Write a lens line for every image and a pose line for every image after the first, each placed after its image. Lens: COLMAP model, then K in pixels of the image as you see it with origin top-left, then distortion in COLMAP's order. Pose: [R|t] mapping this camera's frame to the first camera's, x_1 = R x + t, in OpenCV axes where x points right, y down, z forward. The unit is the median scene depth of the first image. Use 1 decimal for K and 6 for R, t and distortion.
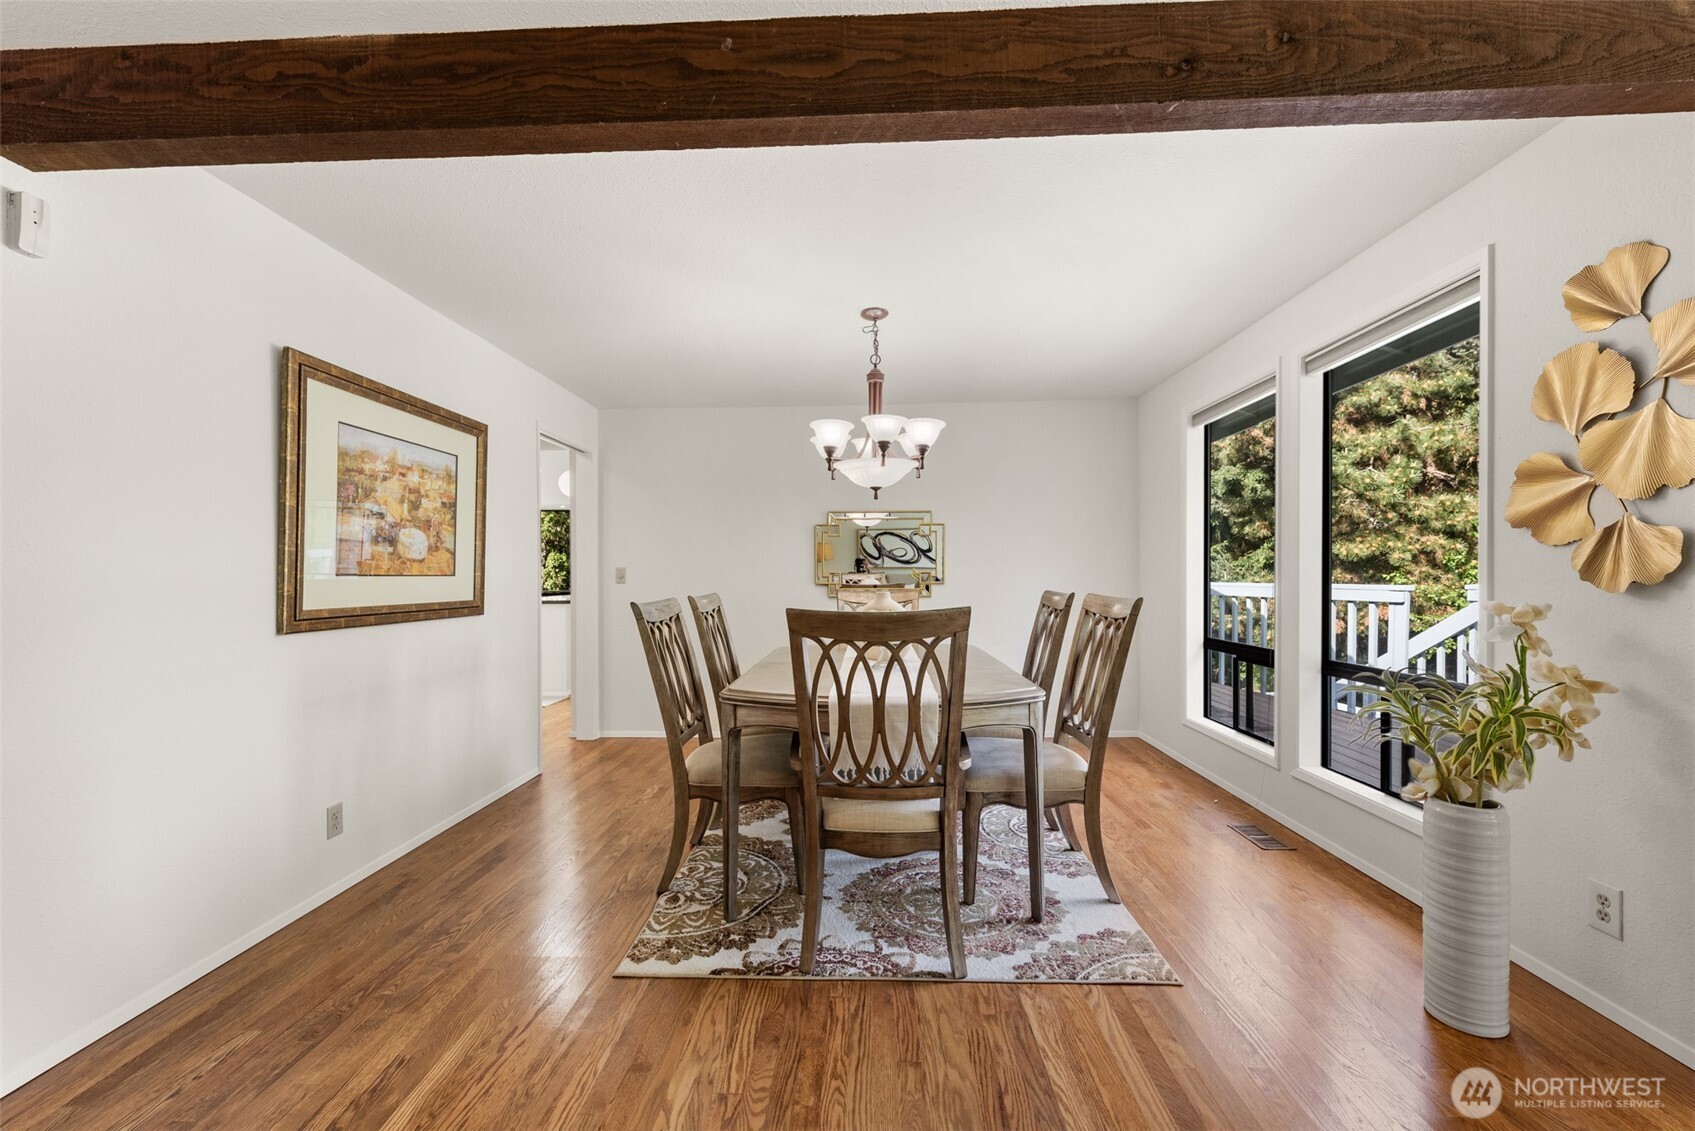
lens RADIAL K [[680.5, 0, 847.3], [0, 680.5, 577.3], [0, 0, 1]] dist [0.012939, -0.006718]
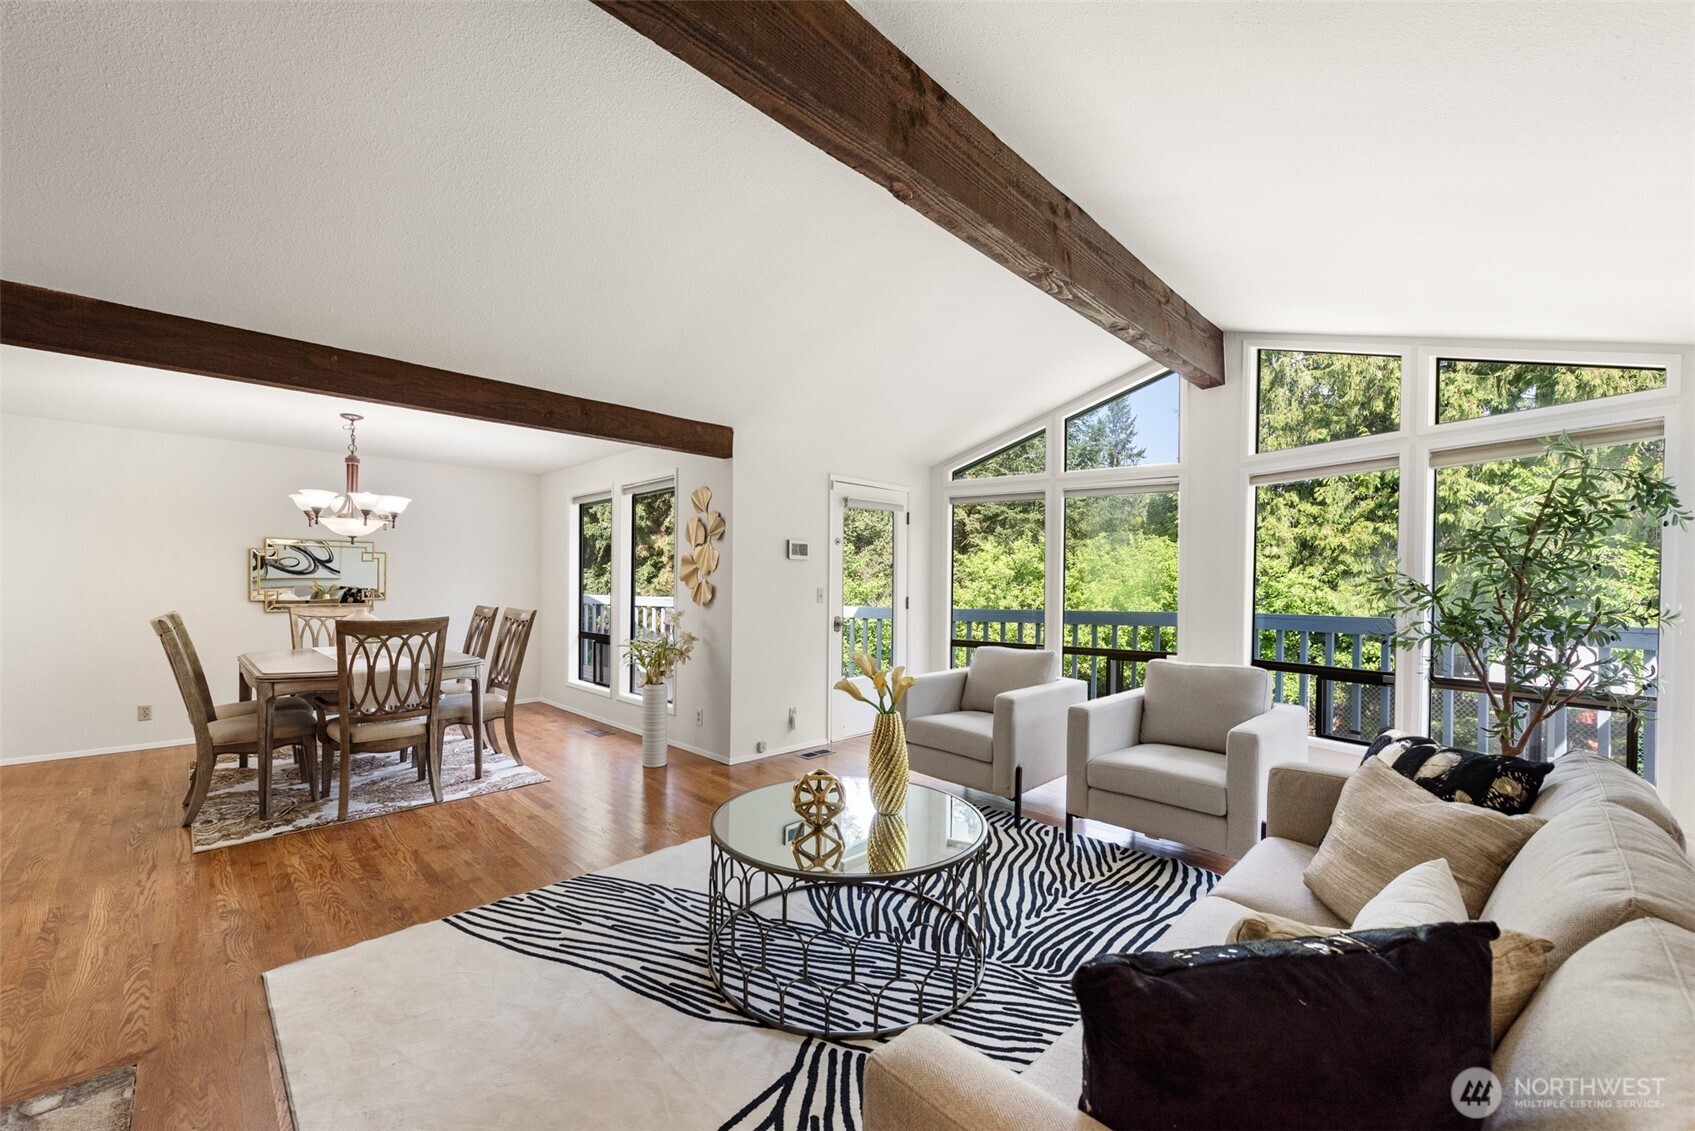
lens RADIAL K [[665.8, 0, 848.2], [0, 665.8, 593.1], [0, 0, 1]] dist [0.000197, -0.000500]
pose [[0.680336, 0.000635, 0.732900, -0.362116], [-0.009770, 0.999919, 0.008202, -0.043147], [-0.732835, -0.012740, 0.680287, -0.961156]]
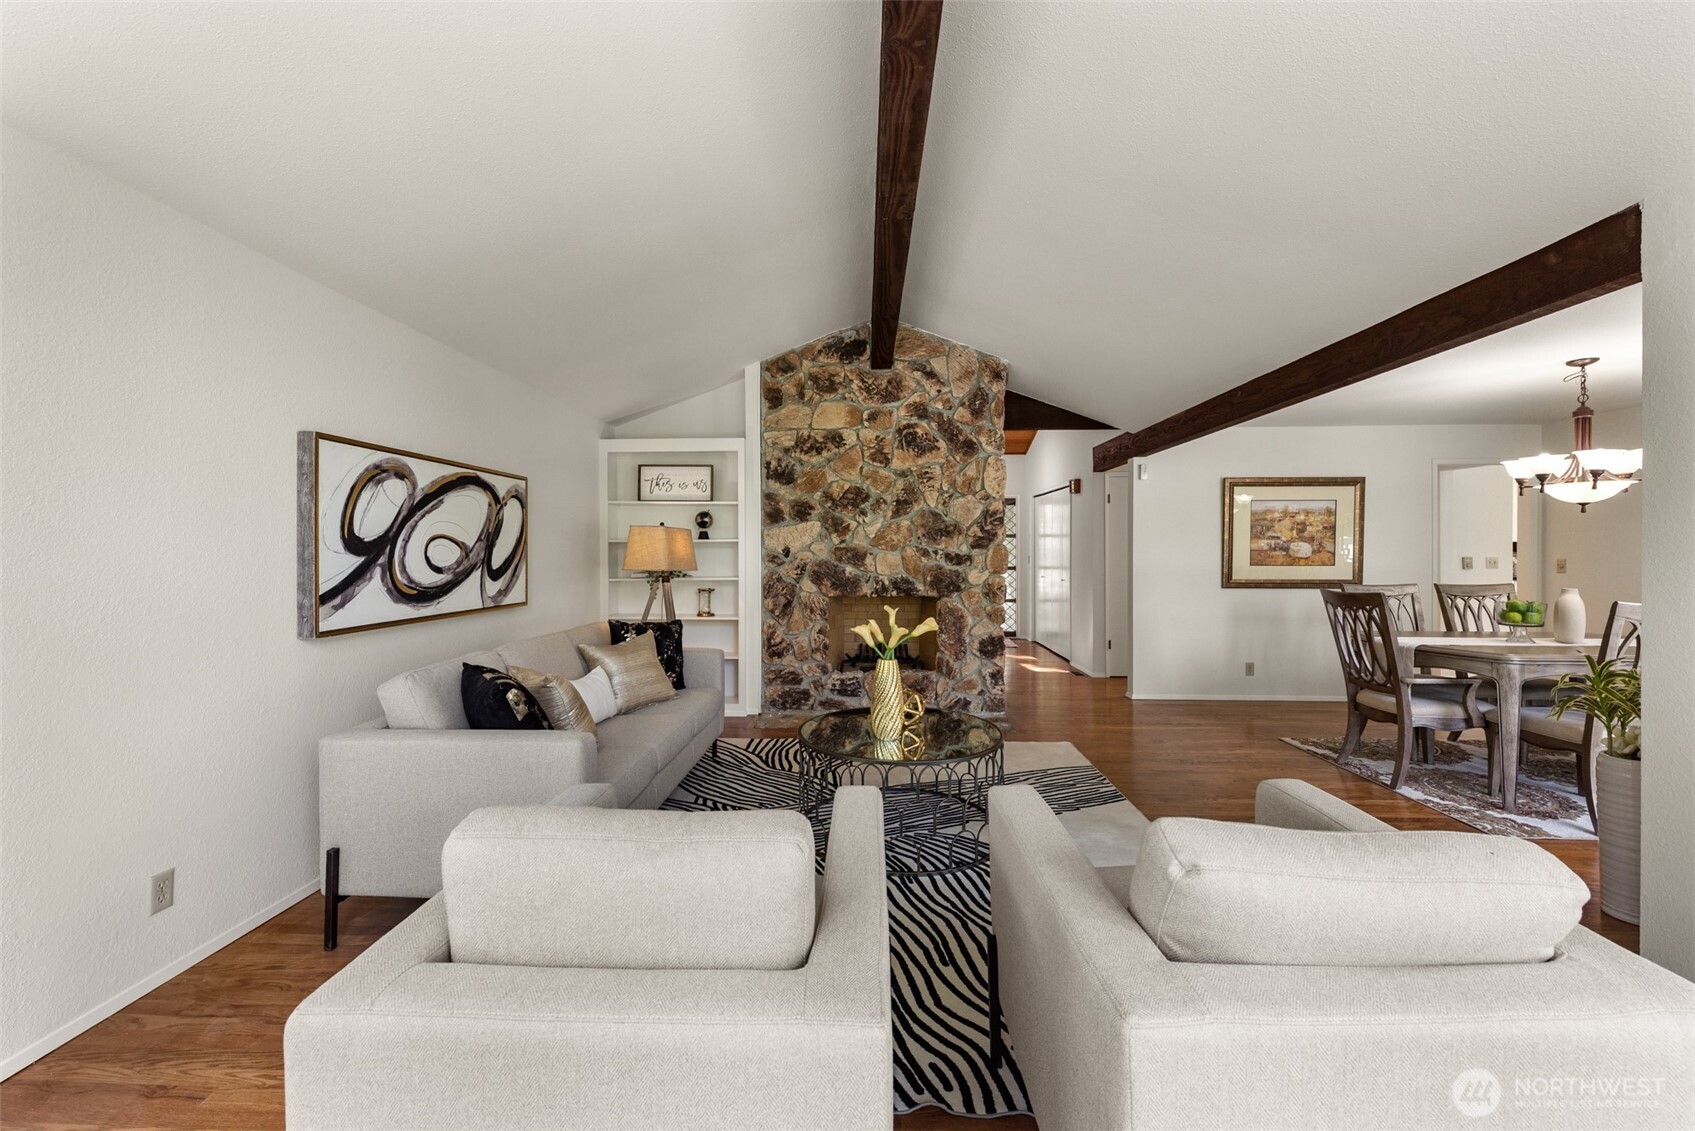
lens RADIAL K [[662.3, 0, 847.5], [0, 662.3, 565.5], [0, 0, 1]] dist [0.001024, -0.000035]
pose [[0.005113, 0.027827, -0.999600, 1.596656], [-0.002689, 0.999610, 0.027814, -0.064733], [0.999983, 0.002546, 0.005186, -0.421697]]
